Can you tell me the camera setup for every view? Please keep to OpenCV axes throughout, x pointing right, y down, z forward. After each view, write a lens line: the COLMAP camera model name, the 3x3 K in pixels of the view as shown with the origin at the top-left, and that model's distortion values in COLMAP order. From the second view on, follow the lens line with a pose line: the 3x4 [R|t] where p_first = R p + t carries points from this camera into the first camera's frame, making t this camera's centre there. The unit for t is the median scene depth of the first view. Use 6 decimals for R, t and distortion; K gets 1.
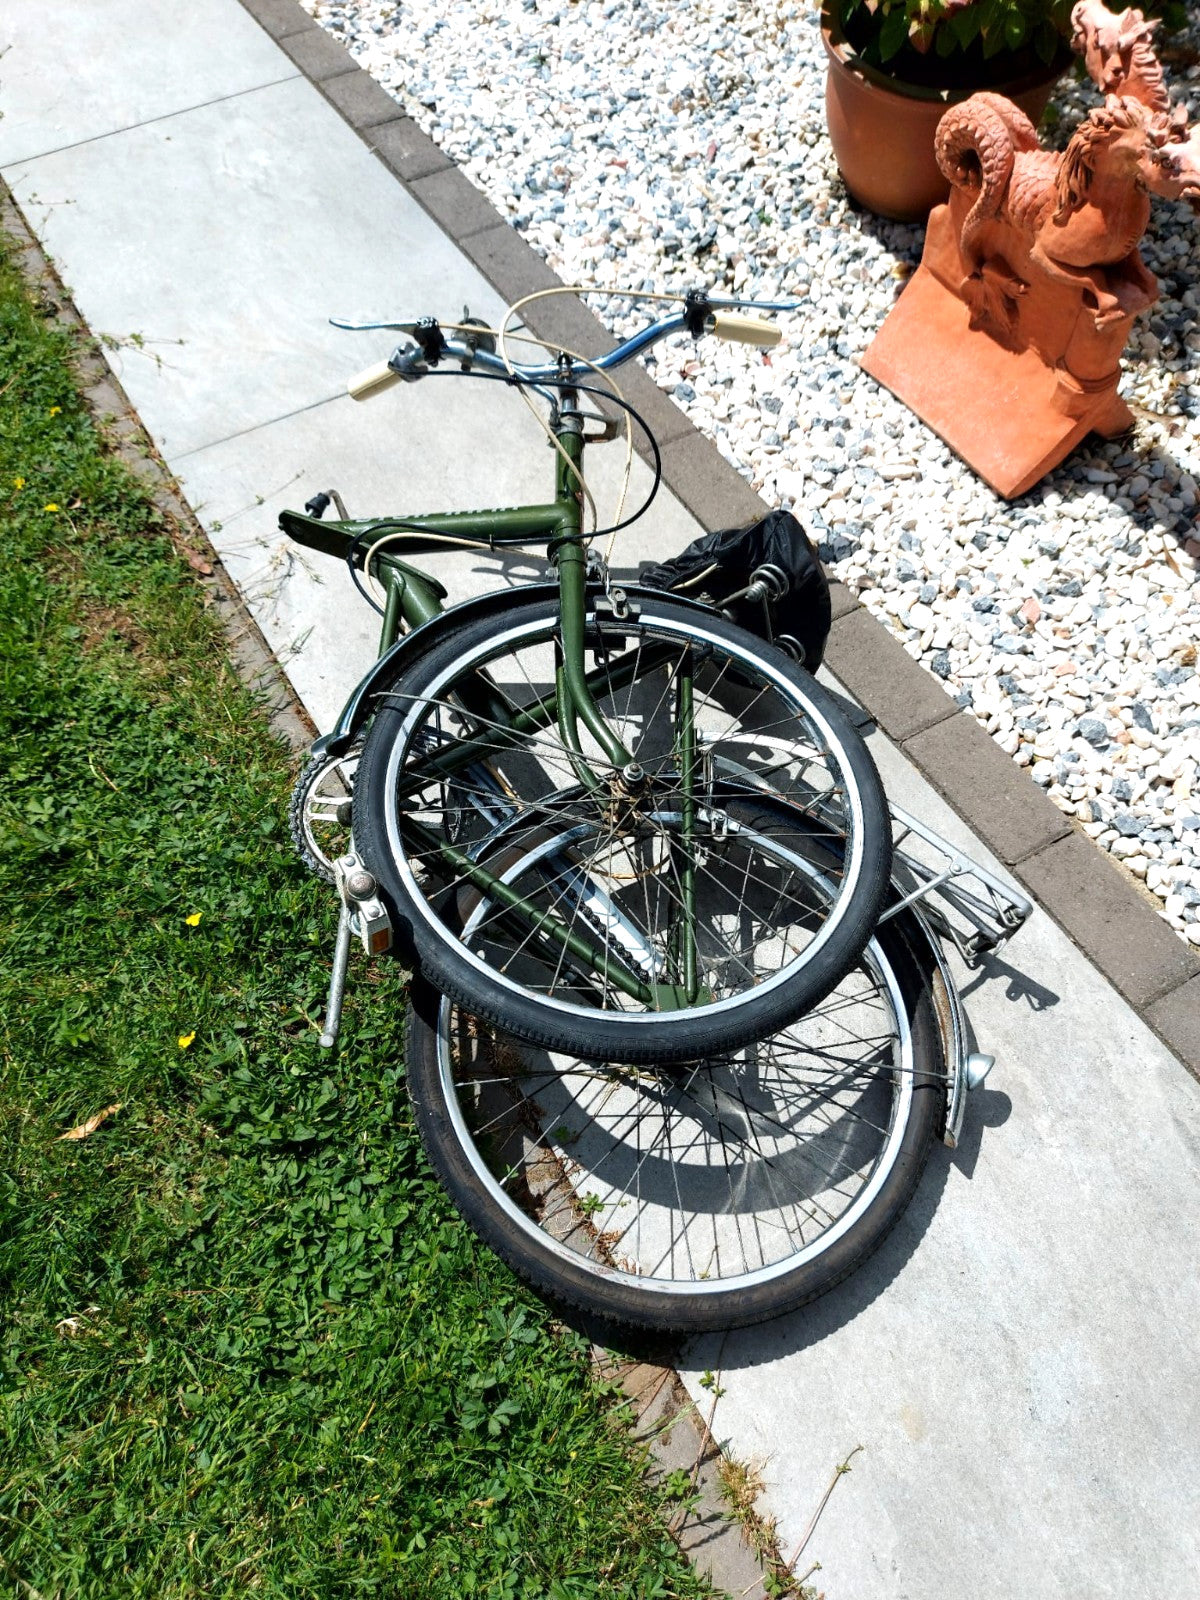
lens RADIAL K [[1146.7, 0, 602.7], [0, 1146.7, 802.1], [0, 0, 1]] dist [0.061715, -0.075563]
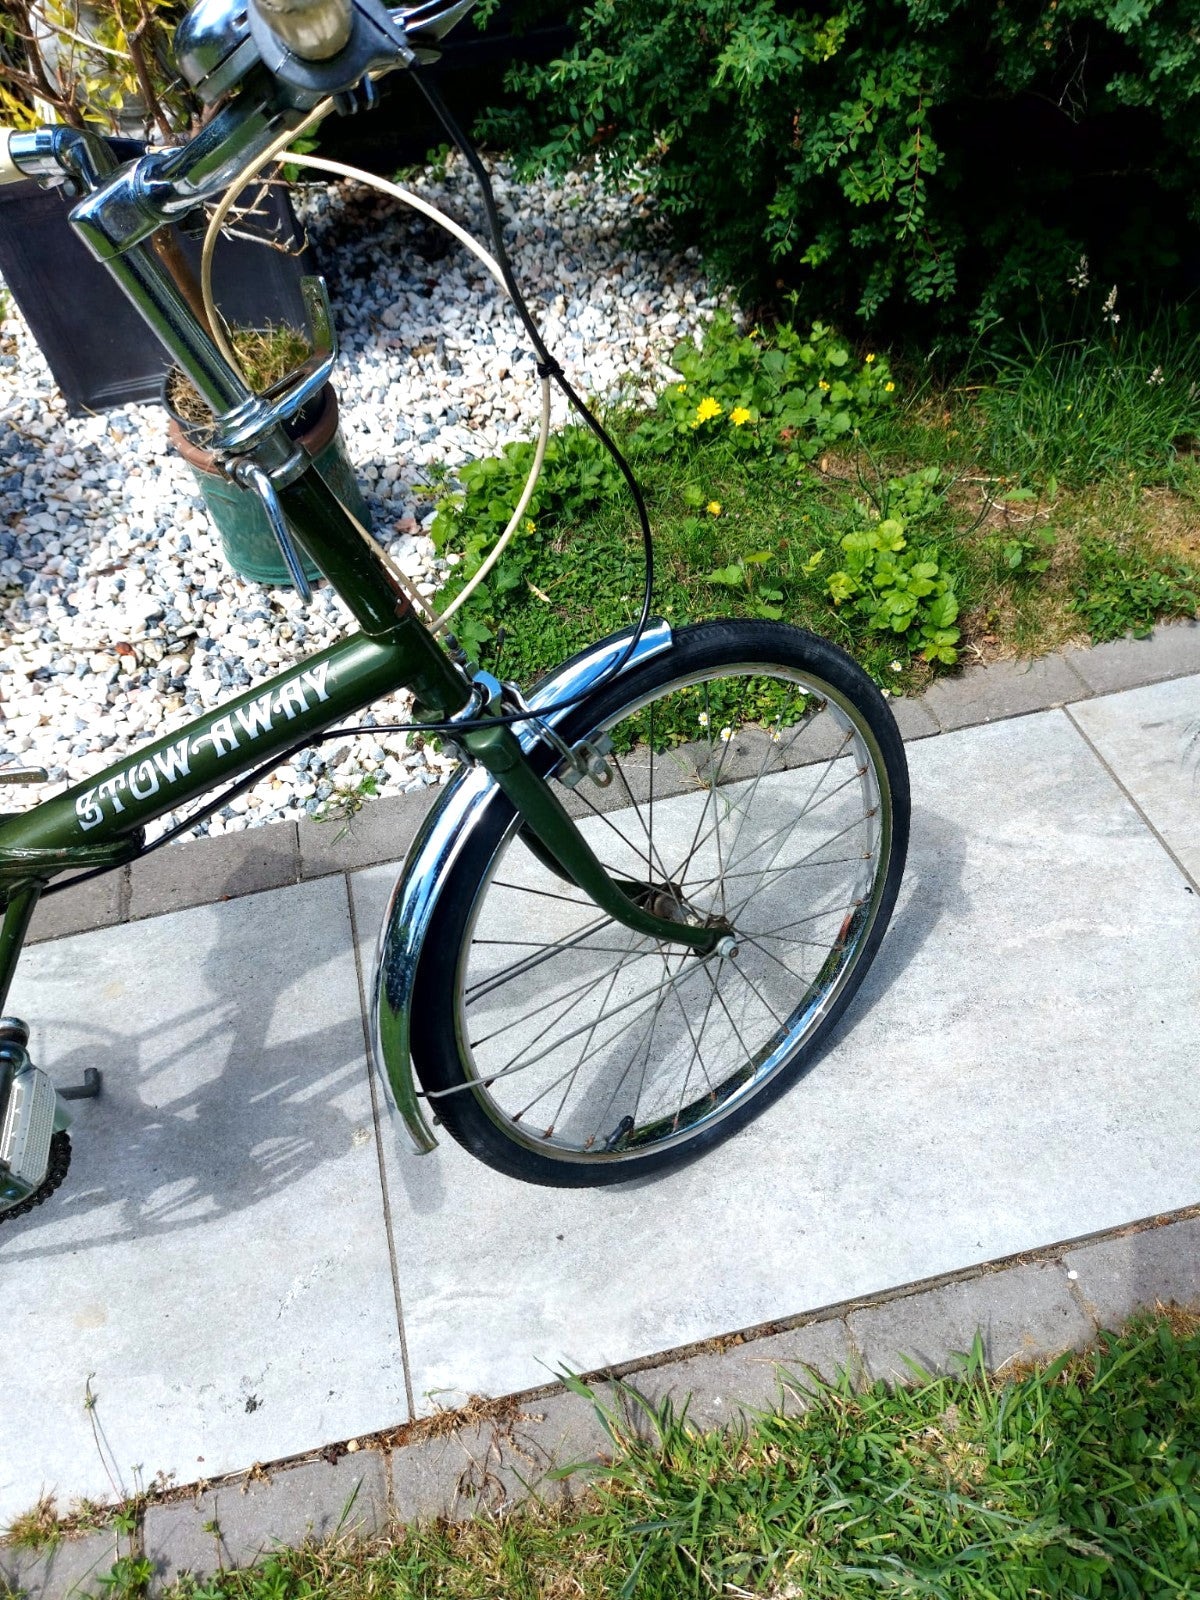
lens RADIAL K [[1146.7, 0, 591.9], [0, 1146.7, 815.7], [0, 0, 1]] dist [0.061715, -0.075563]
pose [[0.296315, -0.733631, 0.611541, 0.070317], [0.845104, 0.499705, 0.189983, 0.354106], [-0.444968, 0.460521, 0.768065, -0.134034]]
